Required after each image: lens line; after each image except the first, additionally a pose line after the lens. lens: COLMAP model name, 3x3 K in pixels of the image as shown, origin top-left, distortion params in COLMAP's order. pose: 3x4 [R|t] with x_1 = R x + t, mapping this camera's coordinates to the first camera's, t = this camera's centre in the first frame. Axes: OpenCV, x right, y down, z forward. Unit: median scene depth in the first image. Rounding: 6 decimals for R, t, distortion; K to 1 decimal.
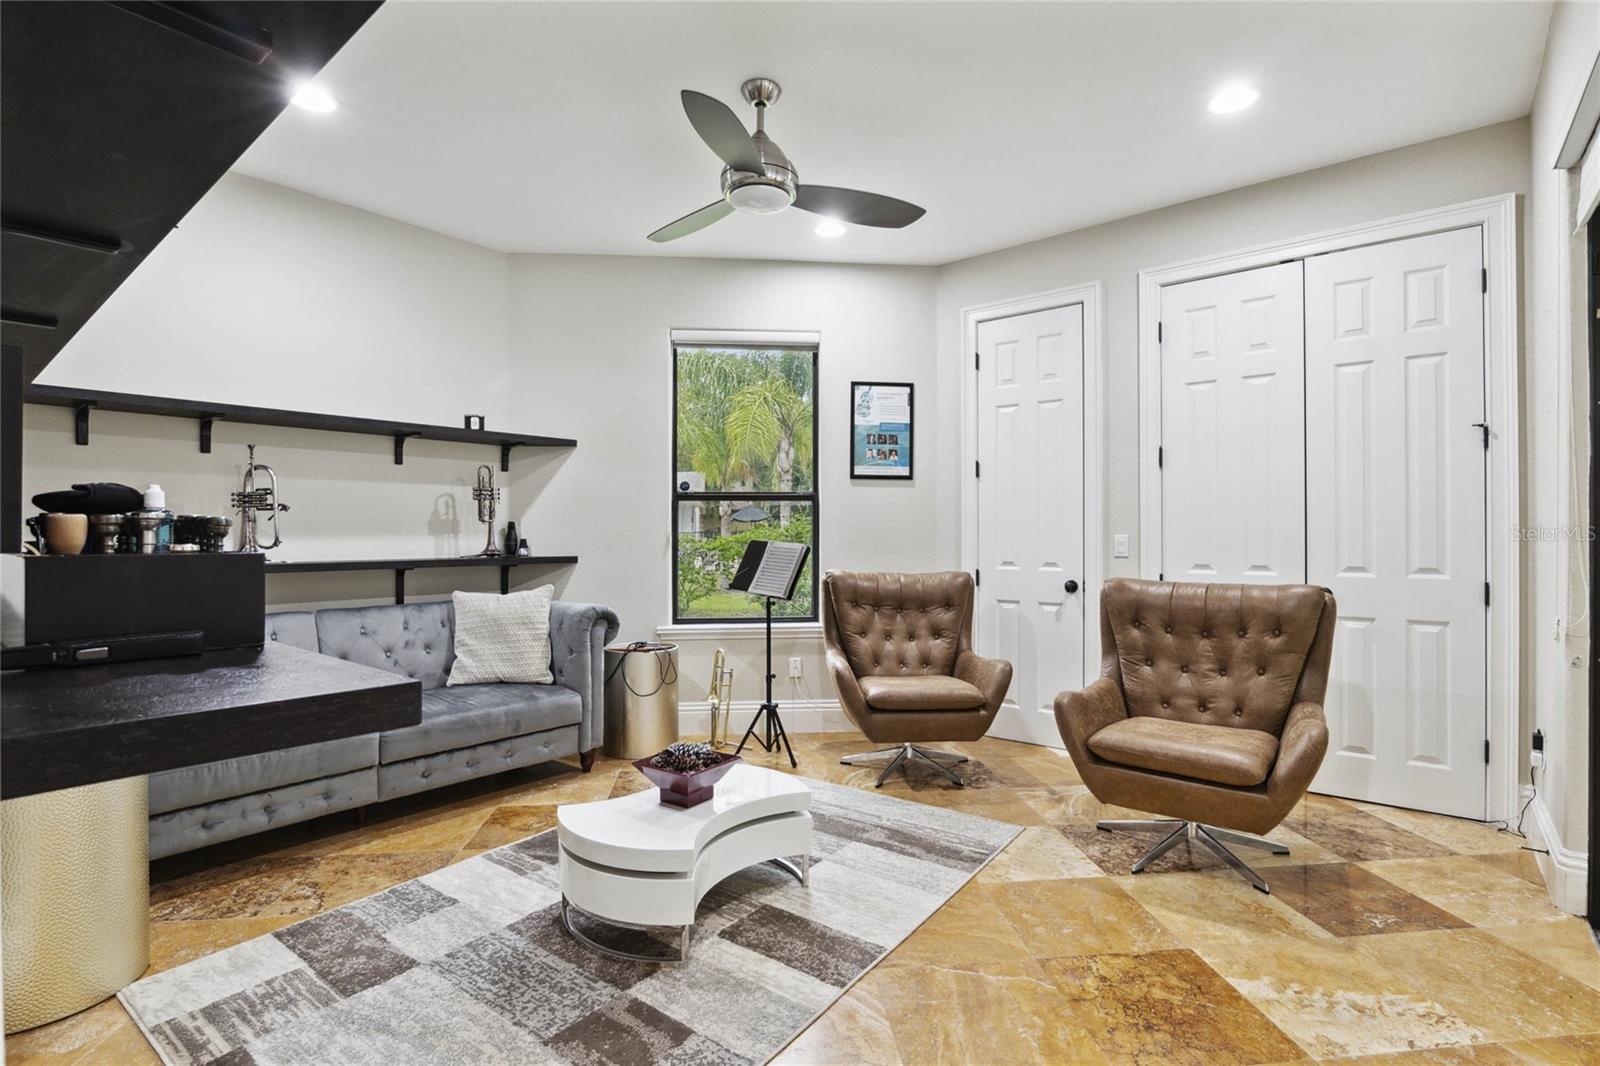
lens RADIAL K [[747.7, 0, 801.7], [0, 747.7, 533.6], [0, 0, 1]] dist [-0.004864, 0.001338]
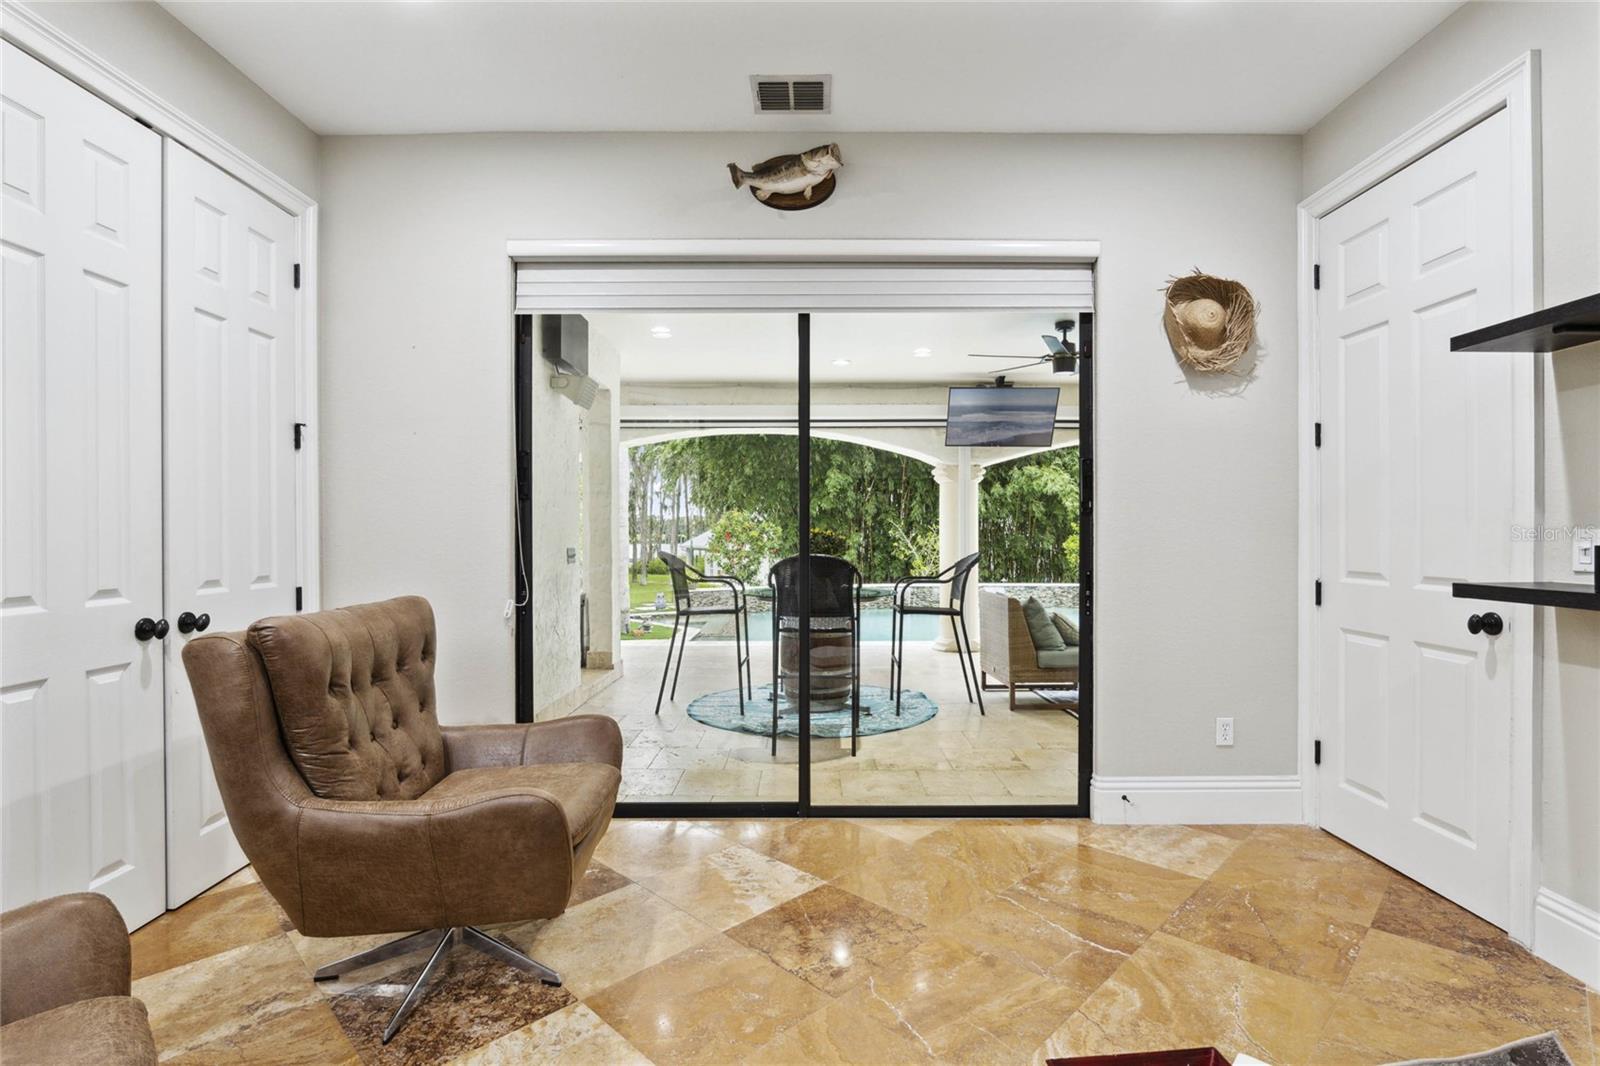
lens RADIAL K [[747.7, 0, 803.0], [0, 747.7, 535.7], [0, 0, 1]] dist [-0.004864, 0.001338]
pose [[-0.629876, 0.007456, 0.776660, -0.285990], [0.004832, 0.999972, -0.005680, 0.007366], [-0.776681, 0.000175, -0.629895, 1.233244]]
